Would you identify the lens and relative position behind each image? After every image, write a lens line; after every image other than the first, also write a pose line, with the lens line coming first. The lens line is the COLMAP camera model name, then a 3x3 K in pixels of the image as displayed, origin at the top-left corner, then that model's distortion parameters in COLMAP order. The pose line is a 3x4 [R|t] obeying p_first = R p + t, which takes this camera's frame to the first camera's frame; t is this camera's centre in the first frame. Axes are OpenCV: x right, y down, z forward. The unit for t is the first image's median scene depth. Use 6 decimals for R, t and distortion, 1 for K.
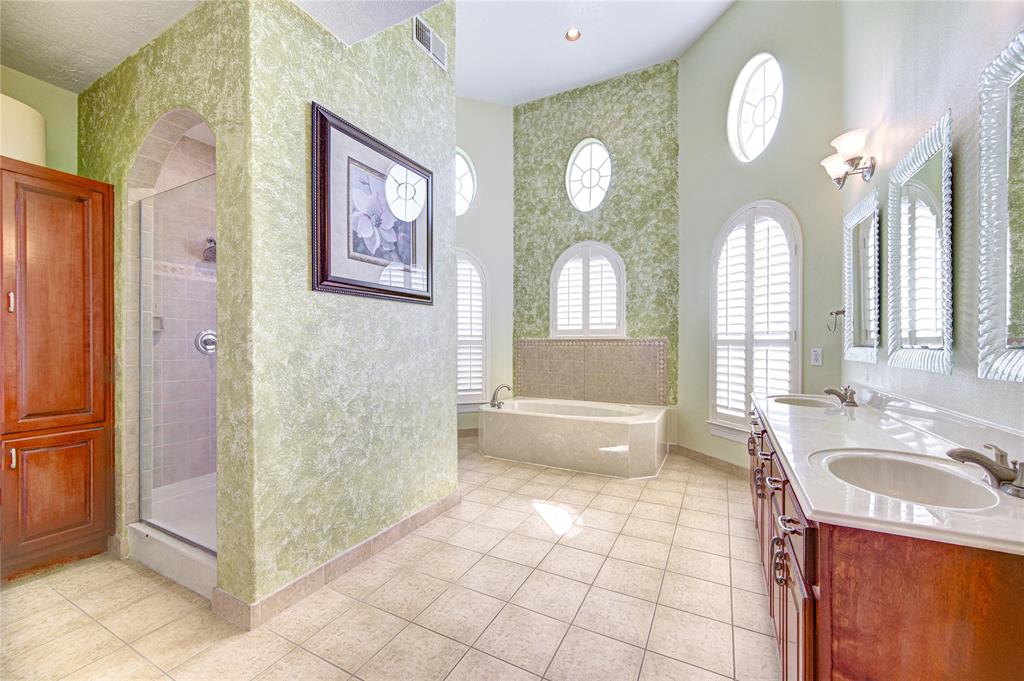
lens RADIAL K [[398.4, 0, 516.7], [0, 398.4, 345.8], [0, 0, 1]] dist [-0.000123, 0.000294]
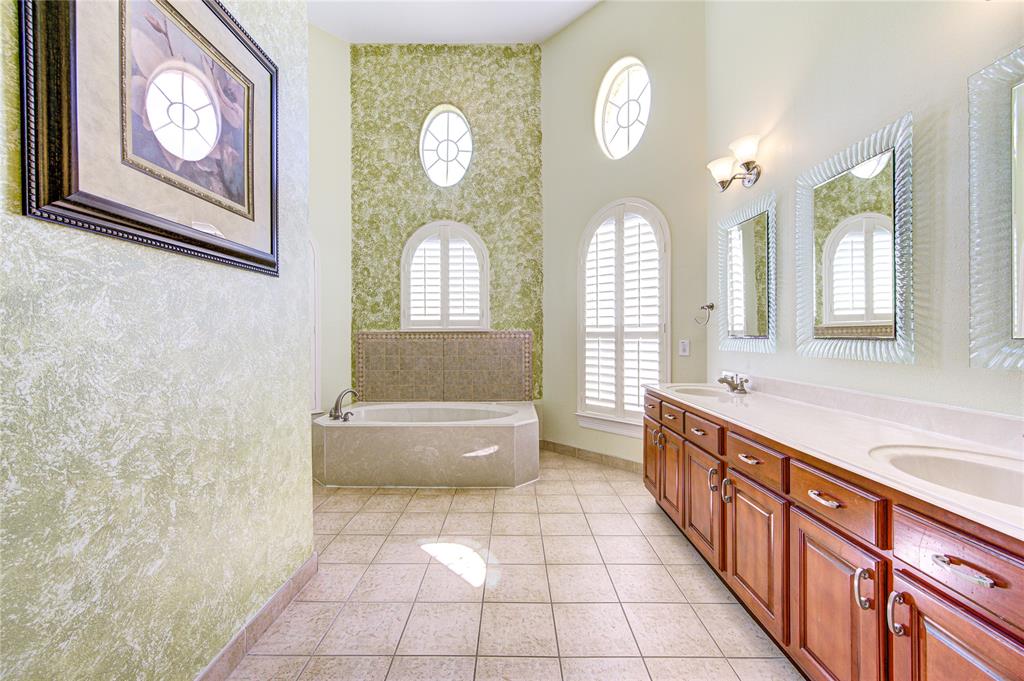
lens RADIAL K [[398.4, 0, 511.2], [0, 398.4, 337.3], [0, 0, 1]] dist [-0.000123, 0.000294]
pose [[0.892728, -0.004869, 0.450570, -0.105749], [0.006576, 0.999976, -0.002223, -0.000851], [-0.450549, 0.004947, 0.892738, 0.168992]]
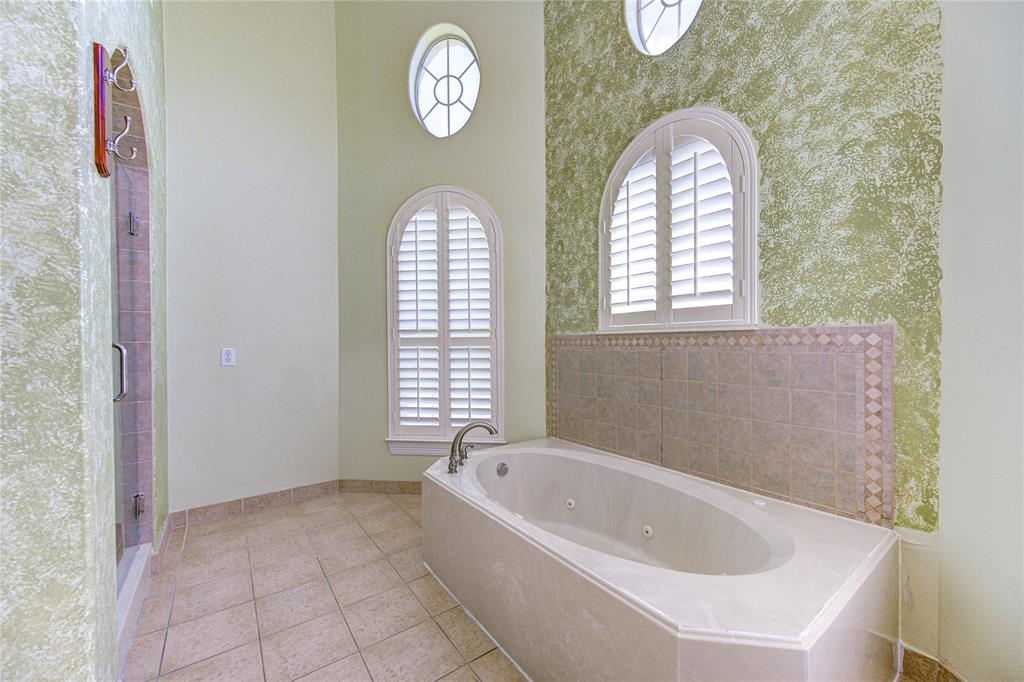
lens RADIAL K [[400.9, 0, 509.2], [0, 400.9, 346.3], [0, 0, 1]] dist [0.000731, -0.000413]
pose [[0.895729, -0.004683, -0.444576, 0.248905], [0.006687, 0.999973, 0.002939, -0.003114], [0.444551, -0.005605, 0.895736, 0.582856]]
